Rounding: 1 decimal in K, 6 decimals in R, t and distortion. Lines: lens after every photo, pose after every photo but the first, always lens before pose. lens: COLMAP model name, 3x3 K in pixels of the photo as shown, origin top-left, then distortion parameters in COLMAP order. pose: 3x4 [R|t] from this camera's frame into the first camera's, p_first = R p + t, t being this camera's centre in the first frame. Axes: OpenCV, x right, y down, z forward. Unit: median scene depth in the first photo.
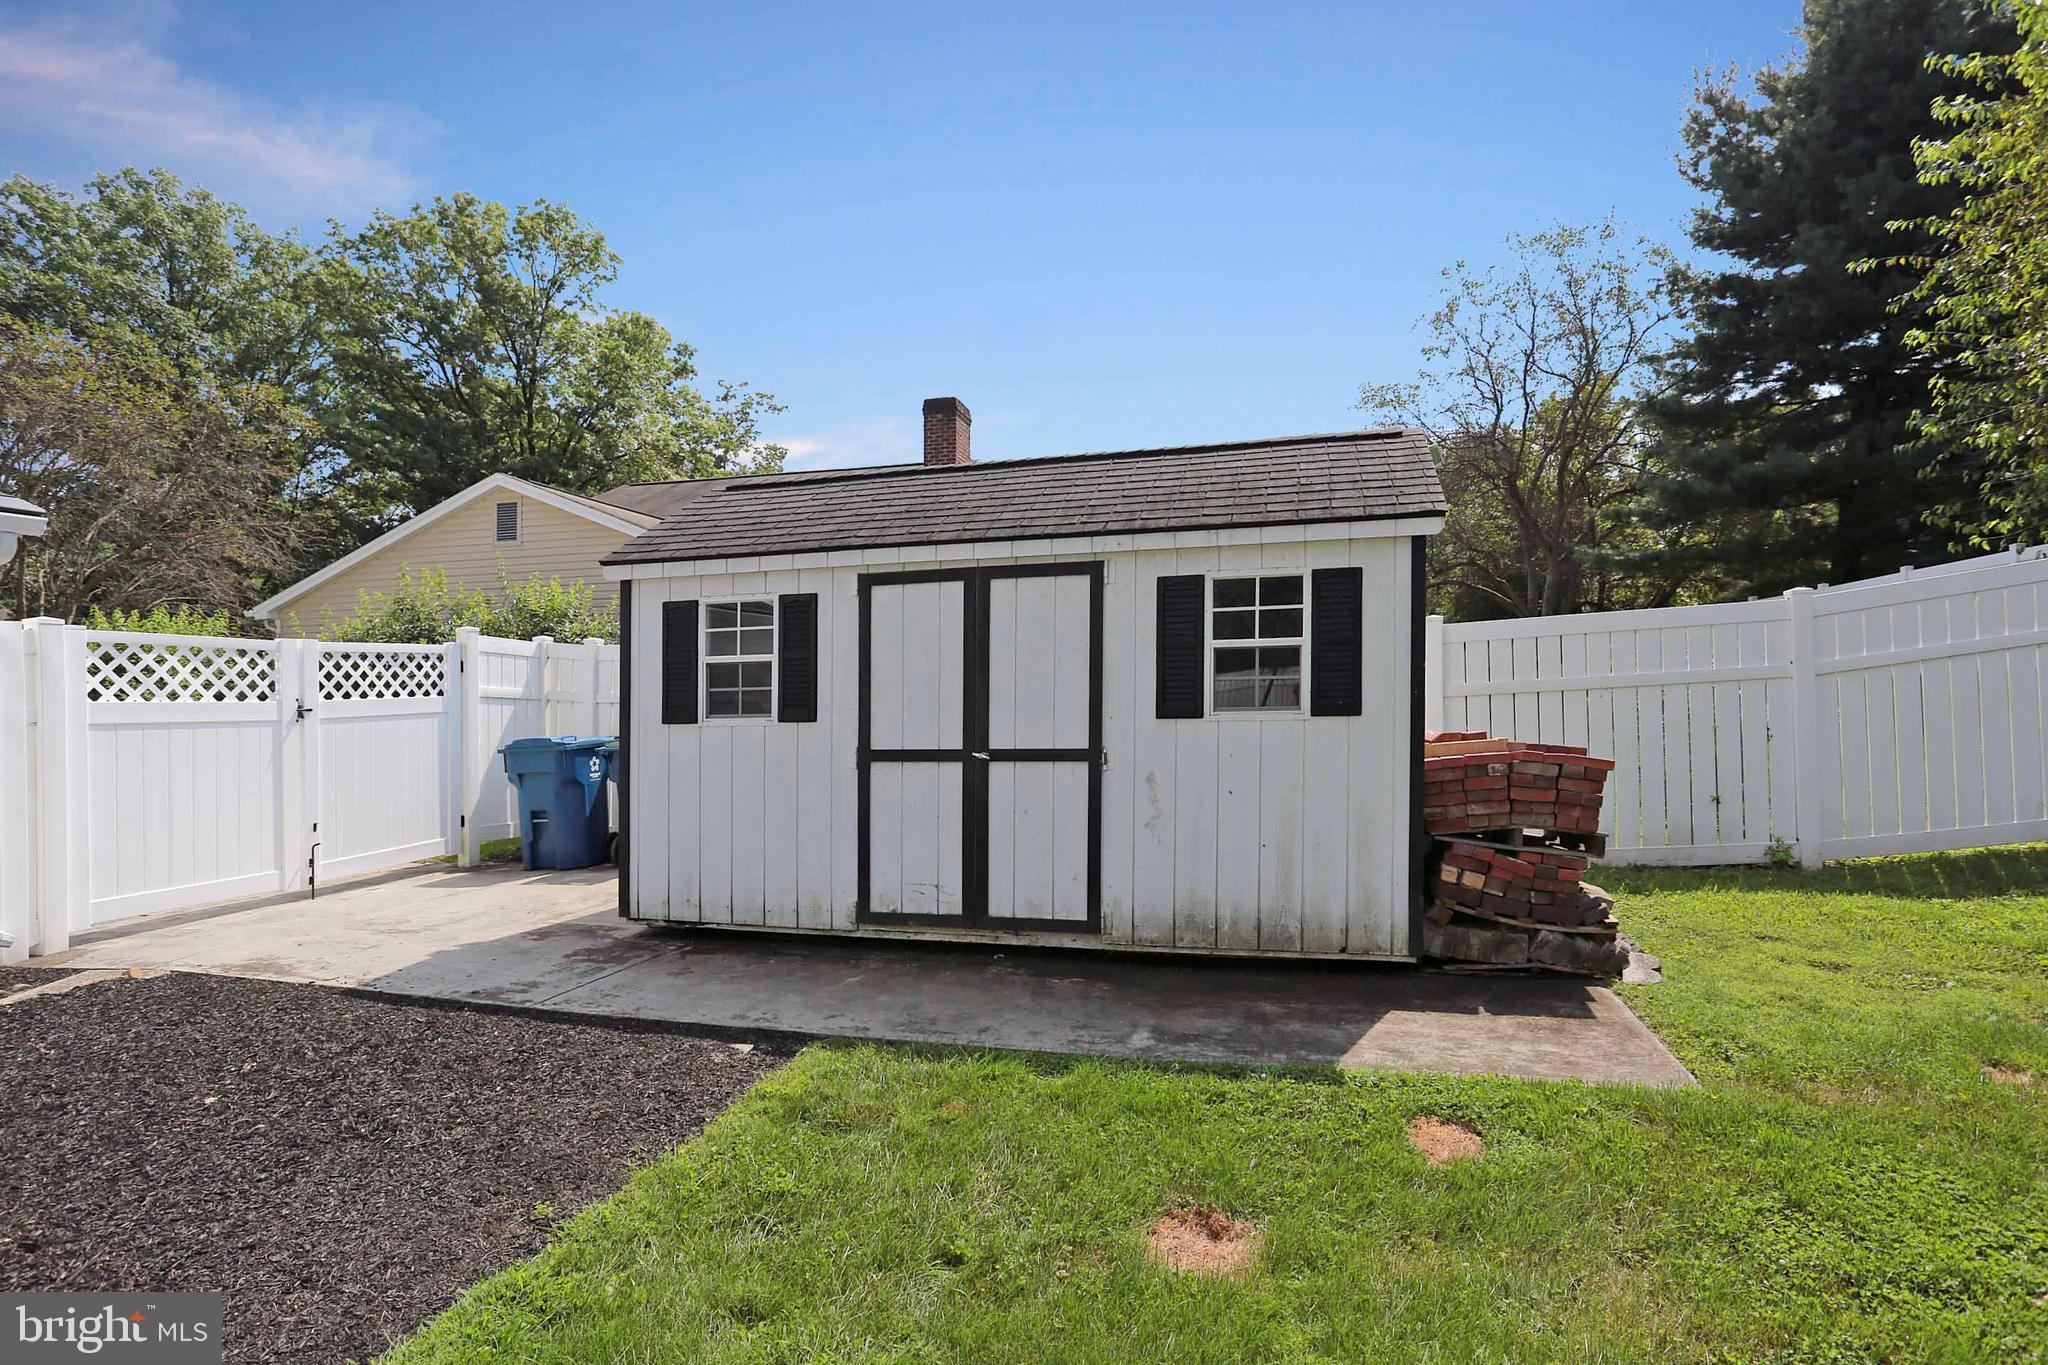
lens RADIAL K [[1042.1, 0, 1022.1], [0, 1042.1, 724.1], [0, 0, 1]] dist [-0.055205, 0.016498]
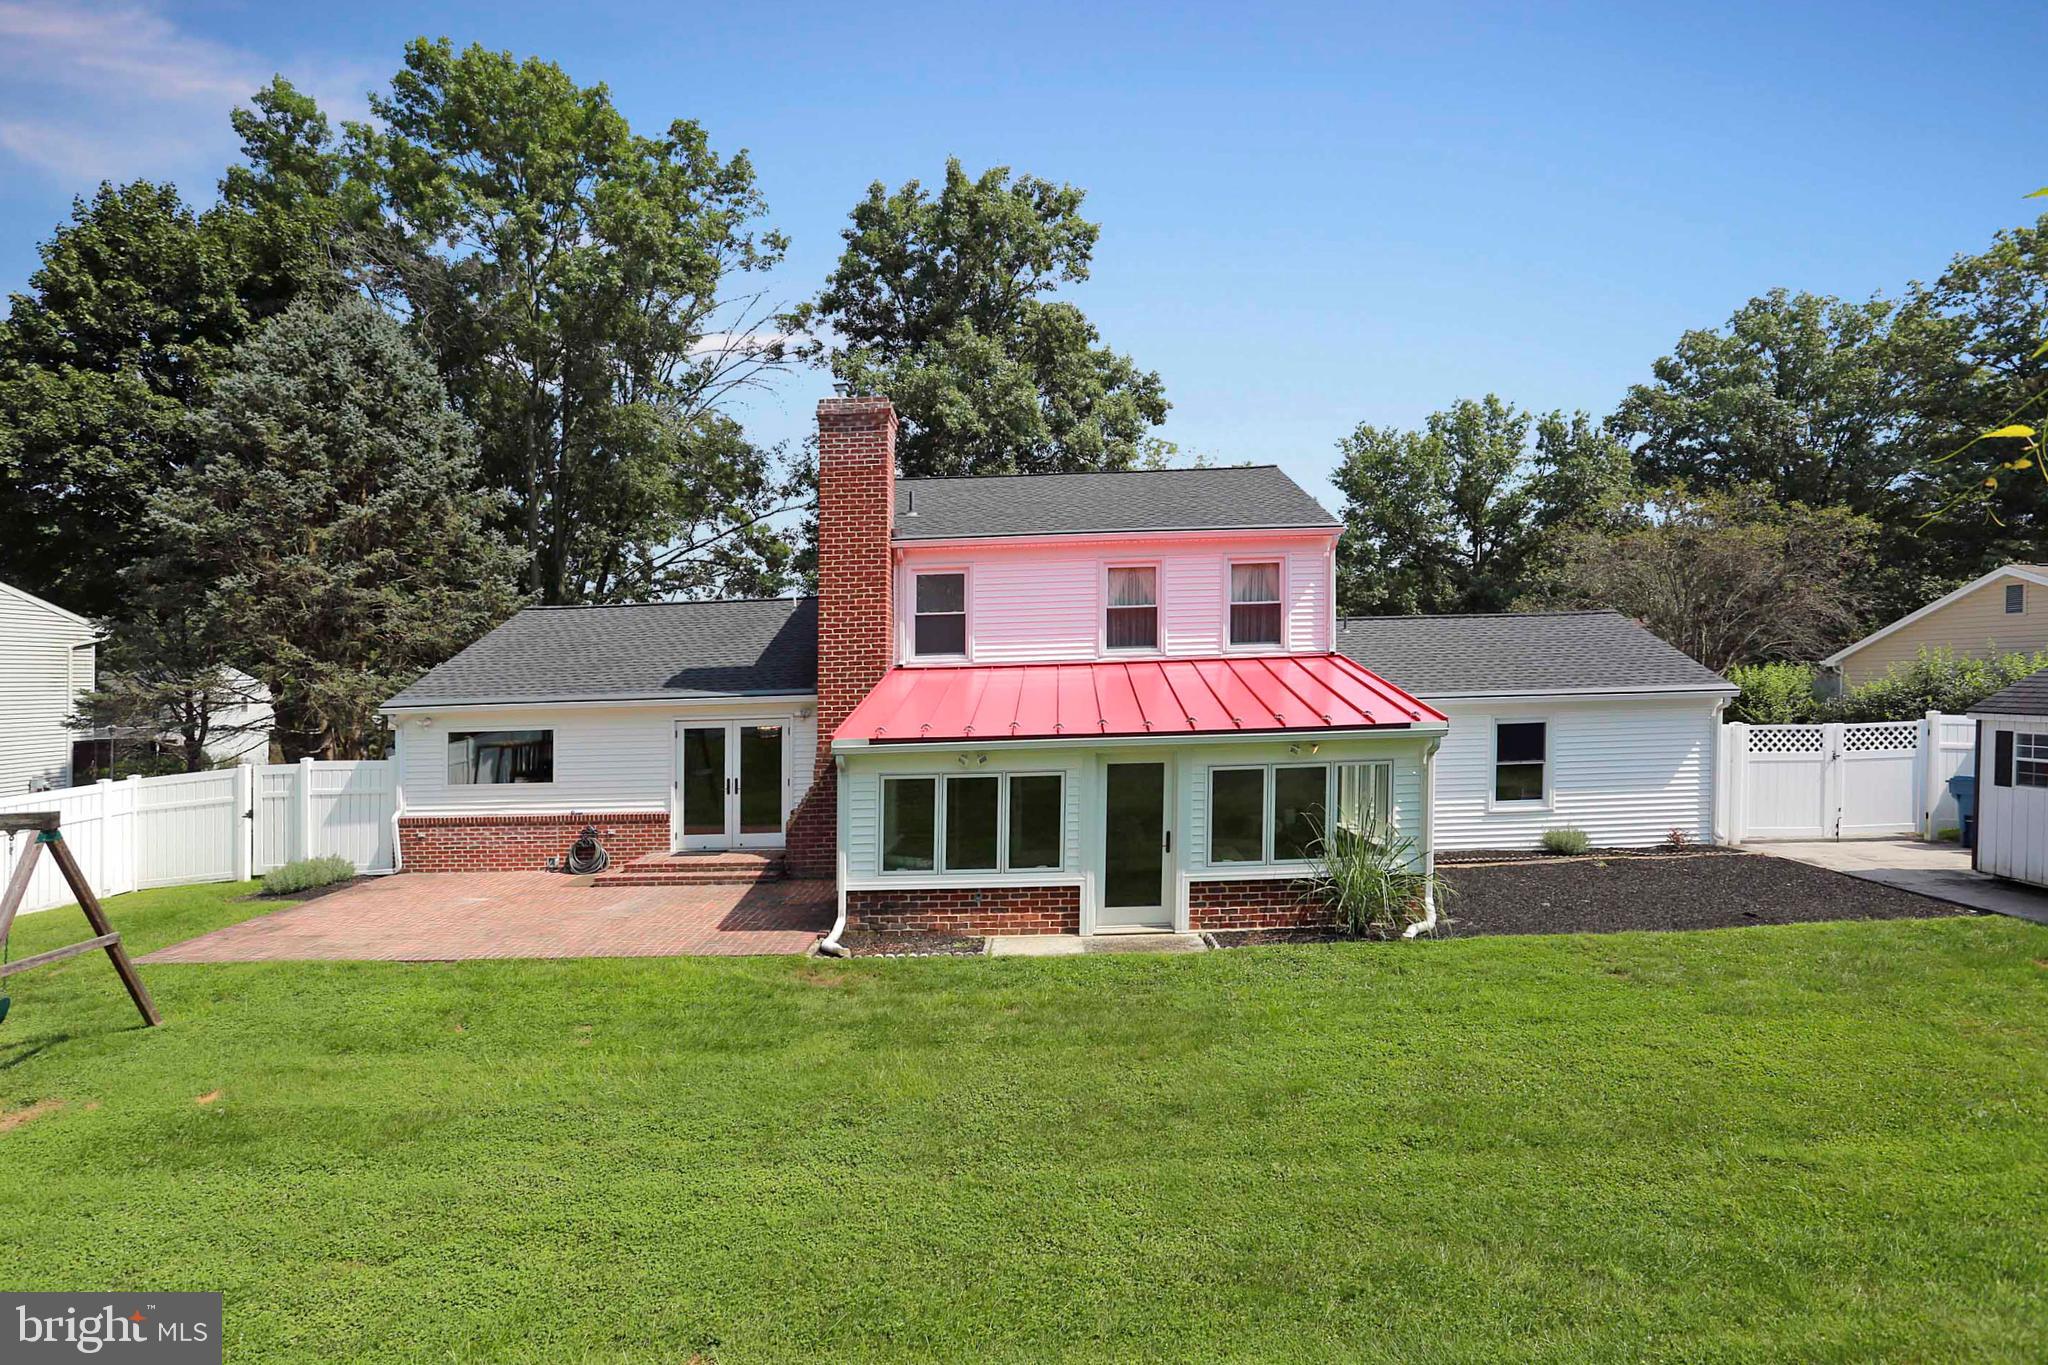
lens RADIAL K [[1042.1, 0, 1037.8], [0, 1042.1, 686.8], [0, 0, 1]] dist [-0.055205, 0.016498]
pose [[0.245795, 0.020010, -0.969115, 1.200539], [-0.015213, 0.999743, 0.016784, -0.211655], [0.969202, 0.010618, 0.246037, -1.471352]]
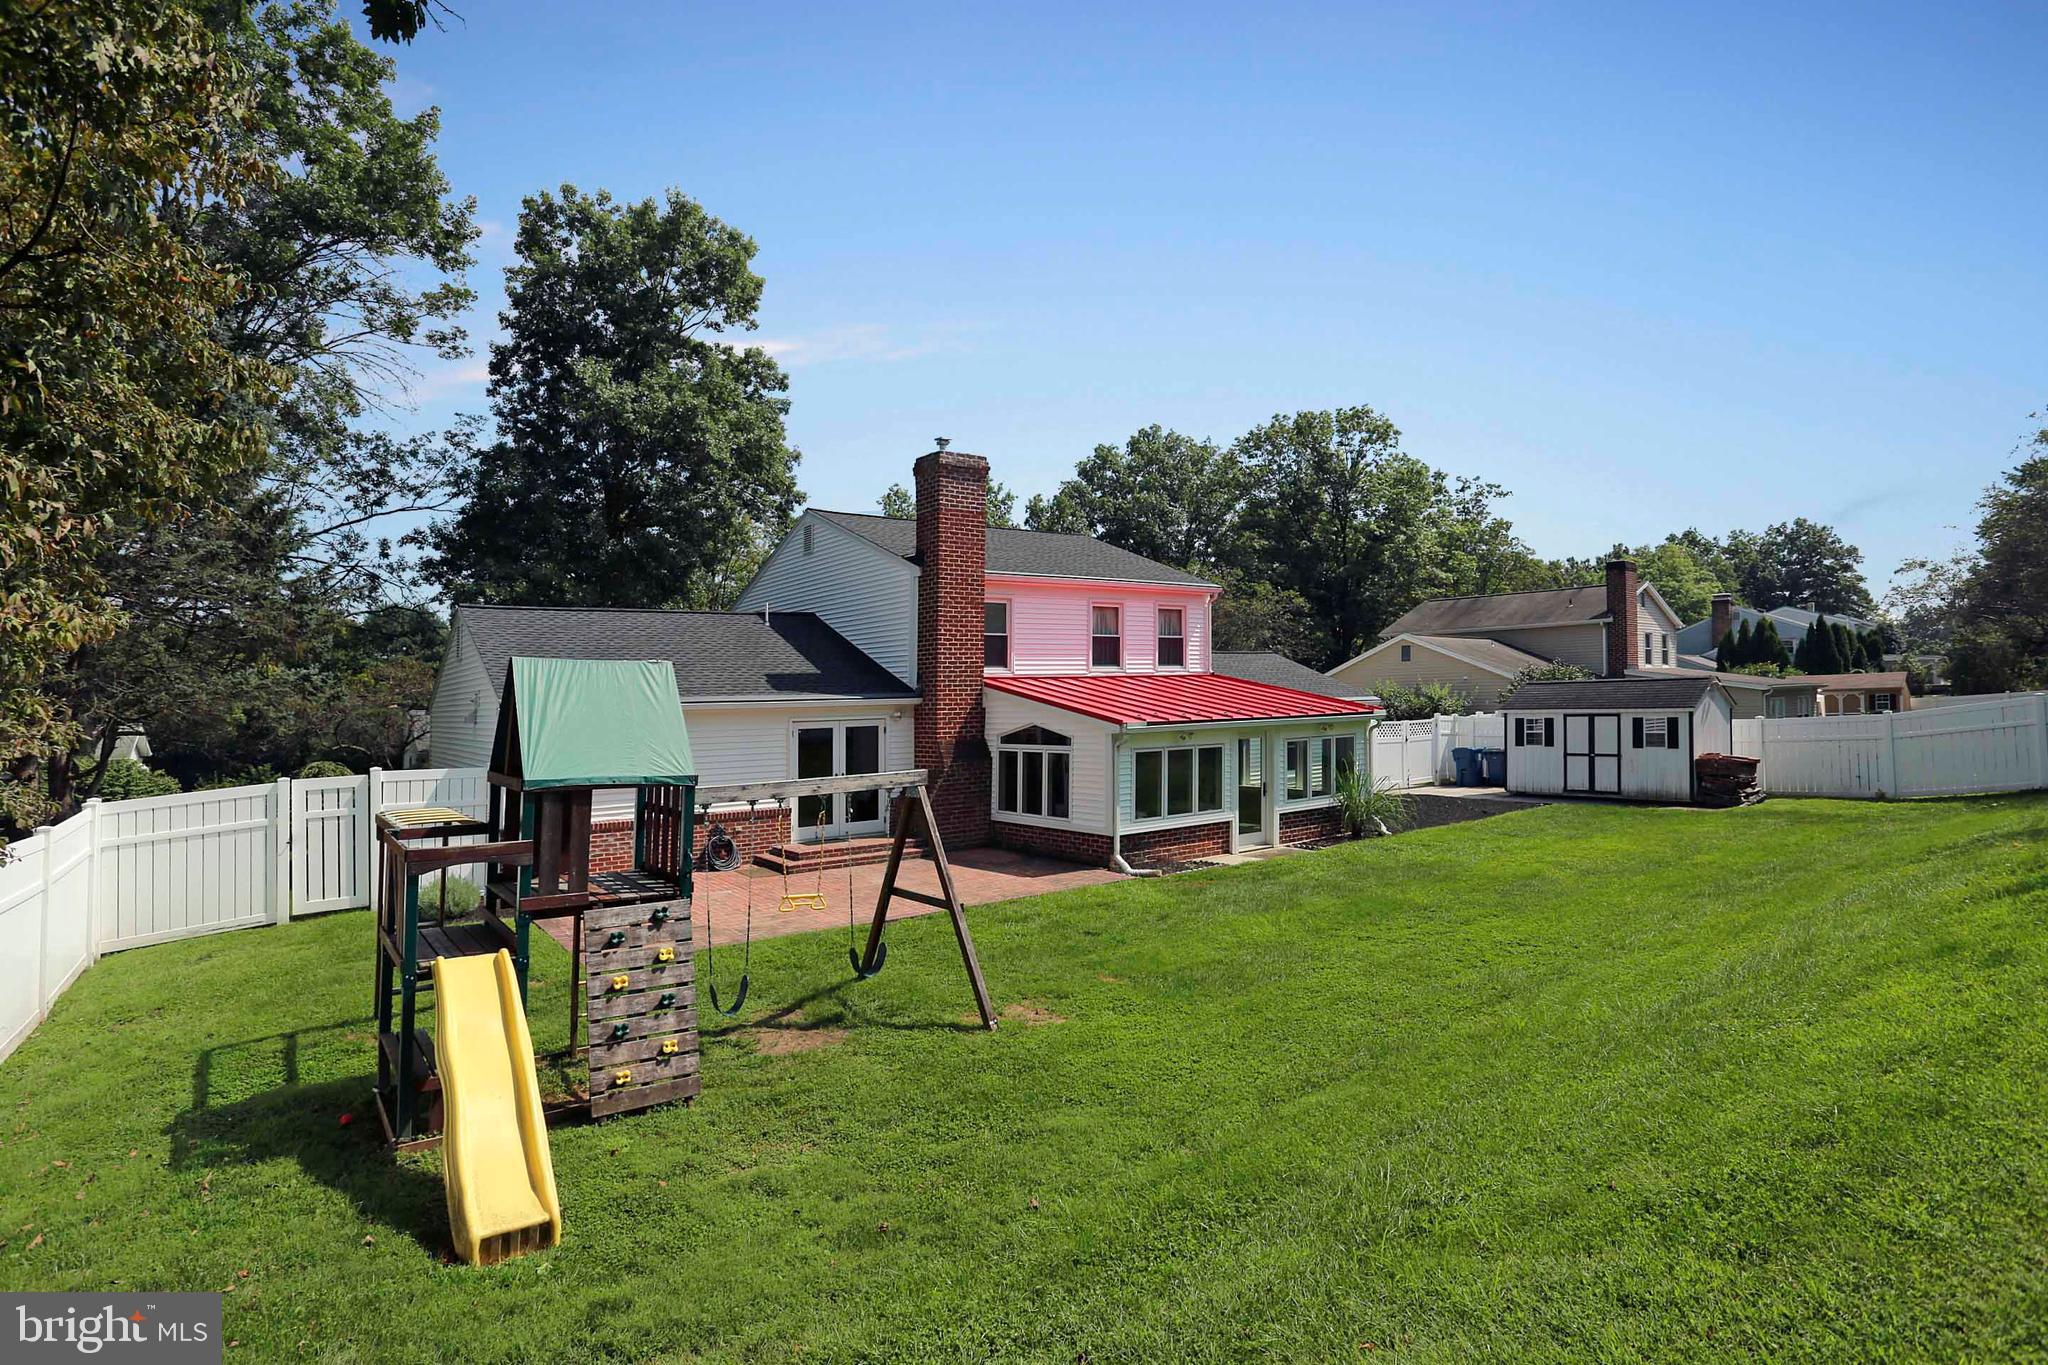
lens RADIAL K [[1042.1, 0, 1025.5], [0, 1042.1, 679.6], [0, 0, 1]] dist [-0.055205, 0.016498]
pose [[0.796506, -0.007022, -0.604590, 0.633684], [-0.018119, 0.999206, -0.035477, -0.086754], [0.604359, 0.039212, 0.795747, -3.703523]]
